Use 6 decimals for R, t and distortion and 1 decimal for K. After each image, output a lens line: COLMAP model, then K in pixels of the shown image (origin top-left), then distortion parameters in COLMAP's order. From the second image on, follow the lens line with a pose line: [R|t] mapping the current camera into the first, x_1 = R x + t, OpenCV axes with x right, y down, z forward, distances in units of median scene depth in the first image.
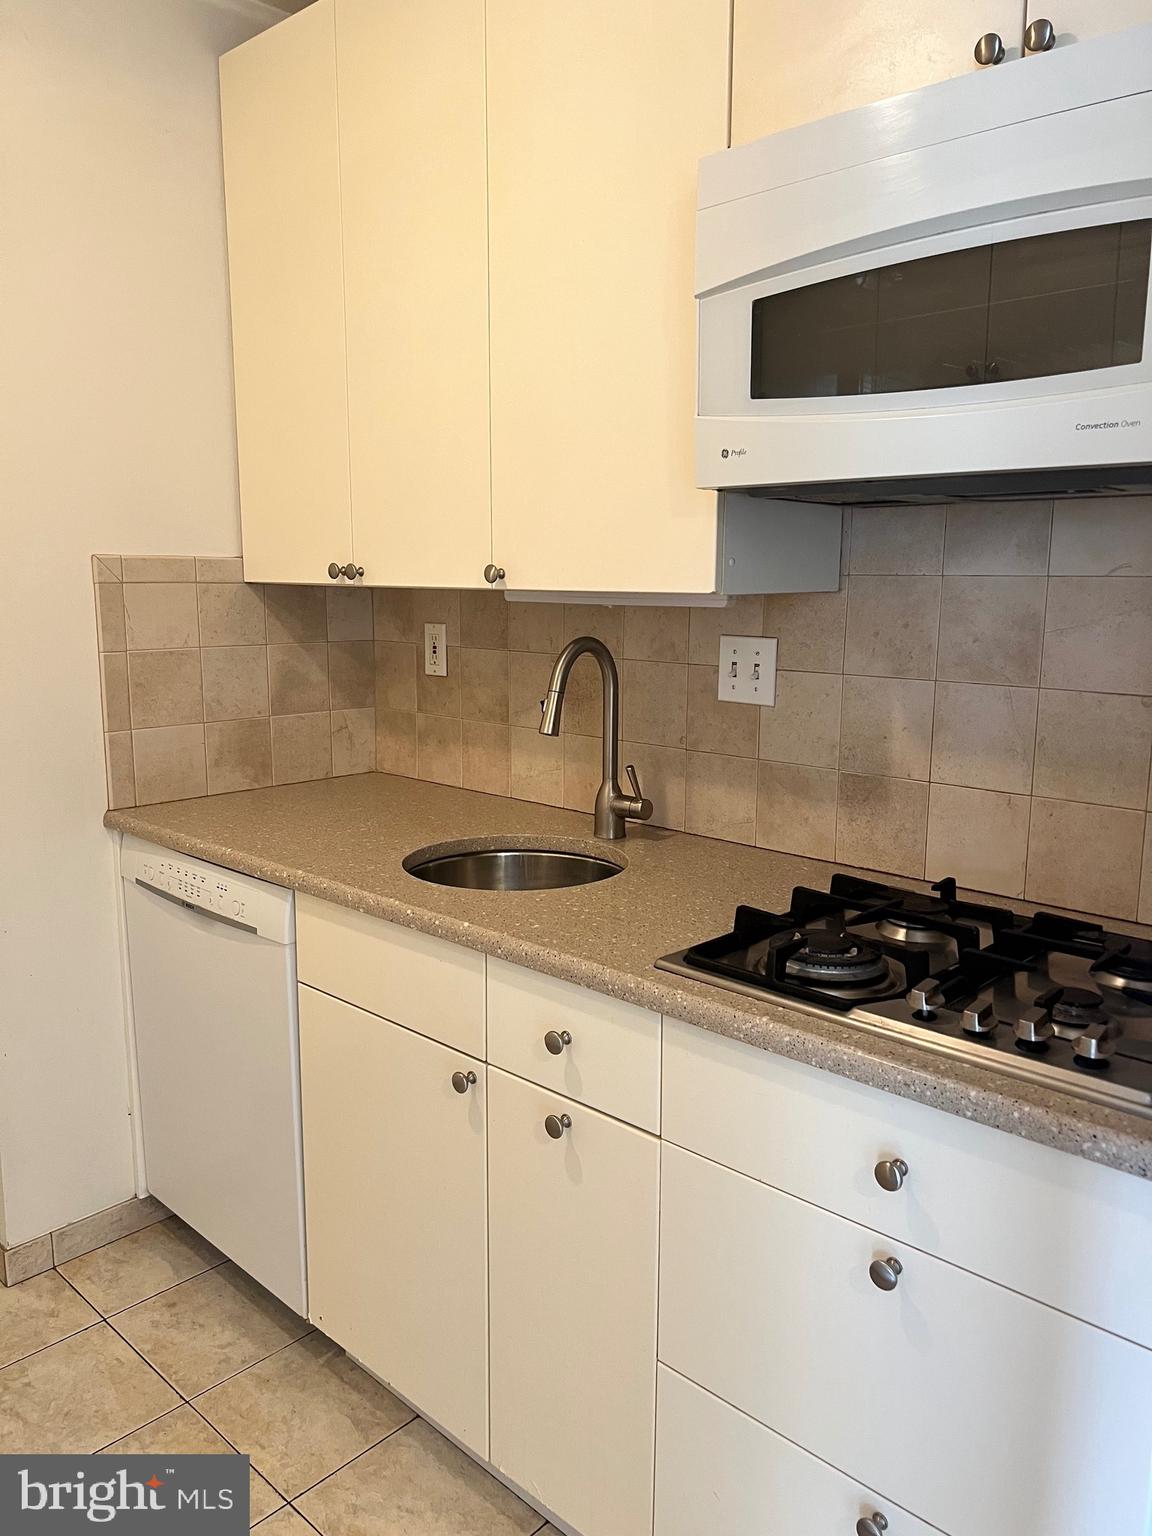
lens RADIAL K [[1159.8, 0, 571.8], [0, 1159.8, 772.1], [0, 0, 1]] dist [0.040156, -0.051517]
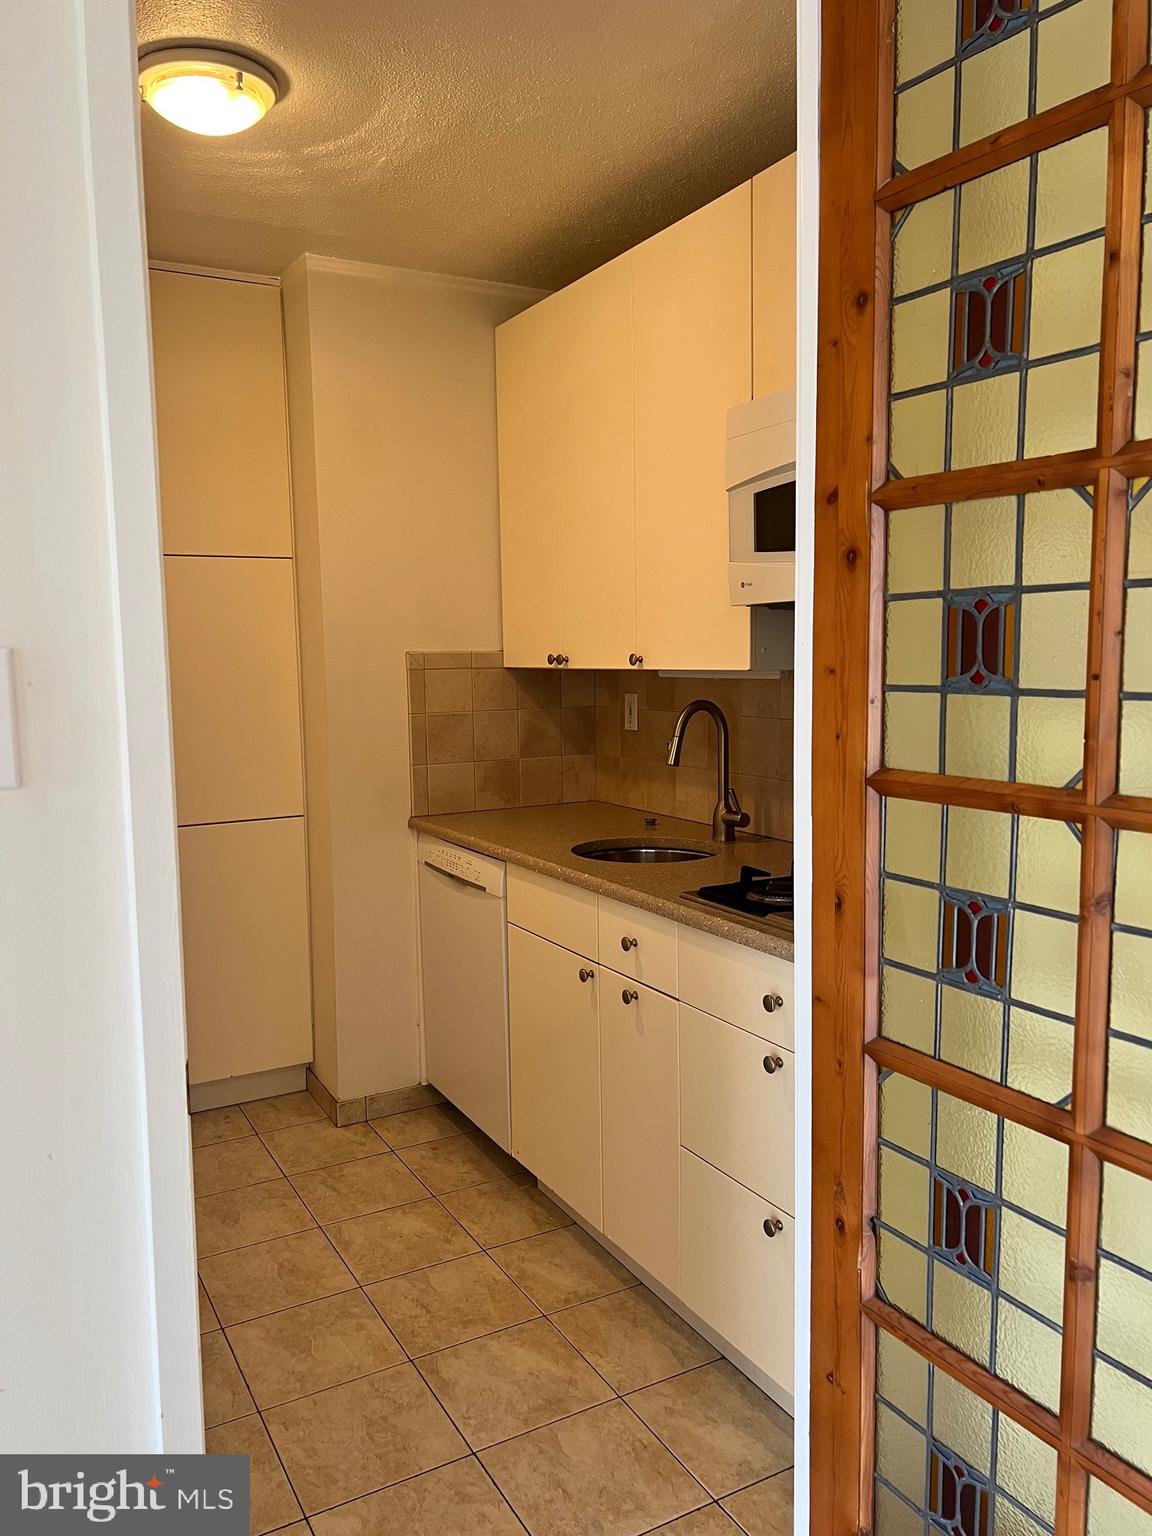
lens RADIAL K [[1137.3, 0, 535.0], [0, 1137.3, 766.7], [0, 0, 1]] dist [0.115771, -0.253155]
pose [[0.947205, 0.011001, -0.320440, 0.251791], [-0.032393, 0.997581, -0.061505, 0.057506], [0.318988, 0.068638, 0.945270, -0.391638]]
